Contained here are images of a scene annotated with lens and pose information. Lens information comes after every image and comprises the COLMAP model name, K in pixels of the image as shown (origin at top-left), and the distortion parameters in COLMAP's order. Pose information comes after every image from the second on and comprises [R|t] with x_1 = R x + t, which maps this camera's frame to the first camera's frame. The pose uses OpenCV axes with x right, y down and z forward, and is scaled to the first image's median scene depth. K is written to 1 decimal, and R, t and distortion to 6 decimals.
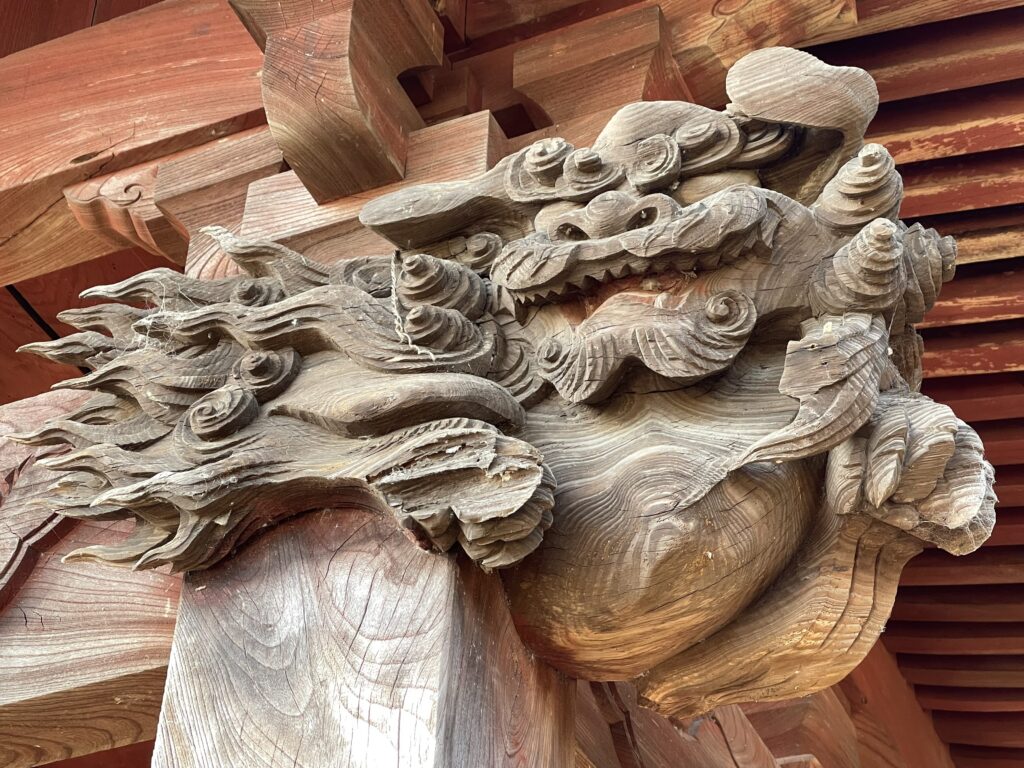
lens RADIAL K [[2025.1, 0, 512.1], [0, 2025.1, 384.5], [0, 0, 1]] dist [-0.006700, 0.000000]
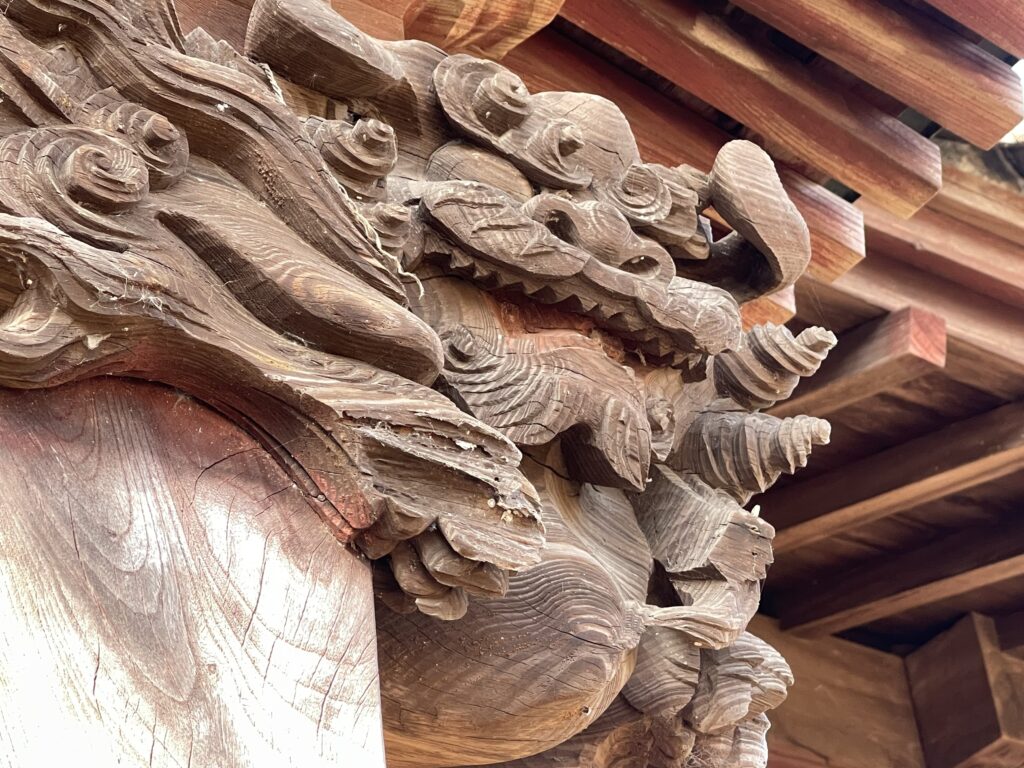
lens RADIAL K [[2662.3, 0, 512.1], [0, 2662.3, 383.7], [0, 0, 1]] dist [0.035620, 0.000000]
pose [[0.505711, 0.454470, 0.733289, -0.710058], [-0.464700, 0.859641, -0.212300, 0.202668], [-0.726849, -0.233397, 0.645922, 0.380654]]
